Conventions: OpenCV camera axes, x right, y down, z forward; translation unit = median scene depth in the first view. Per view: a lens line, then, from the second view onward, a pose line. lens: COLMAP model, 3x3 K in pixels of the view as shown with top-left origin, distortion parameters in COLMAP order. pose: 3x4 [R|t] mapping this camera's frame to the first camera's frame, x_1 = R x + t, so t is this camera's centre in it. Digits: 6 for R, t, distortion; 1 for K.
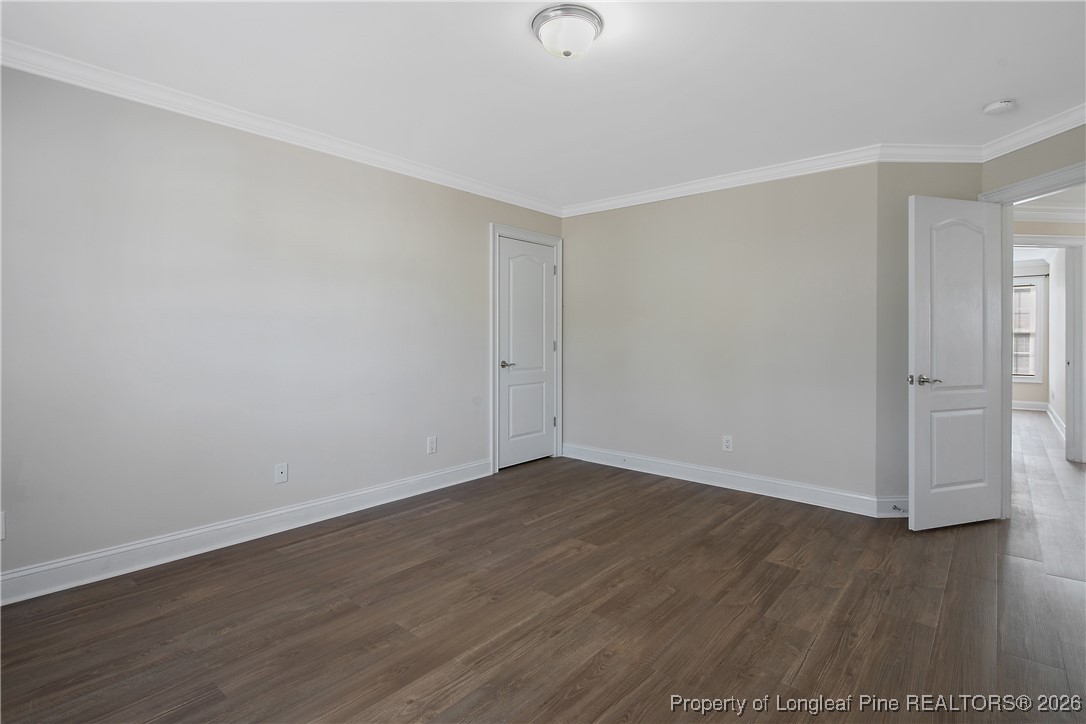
lens RADIAL K [[530.9, 0, 541.4], [0, 530.9, 344.0], [0, 0, 1]] dist [0.002644, -0.000369]
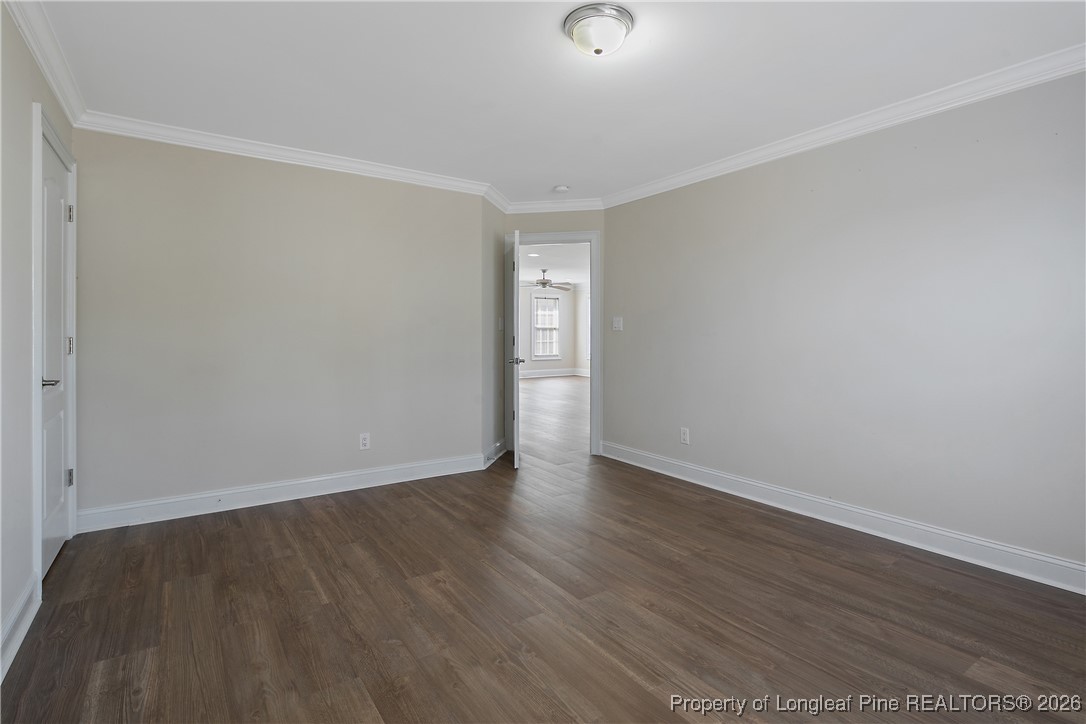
lens RADIAL K [[536.2, 0, 548.7], [0, 536.2, 331.0], [0, 0, 1]] dist [0.002091, -0.000161]
pose [[0.247068, -0.001178, 0.968997, -0.683842], [0.011284, 0.999935, -0.001661, -0.008724], [-0.968932, 0.011344, 0.247066, 0.590565]]
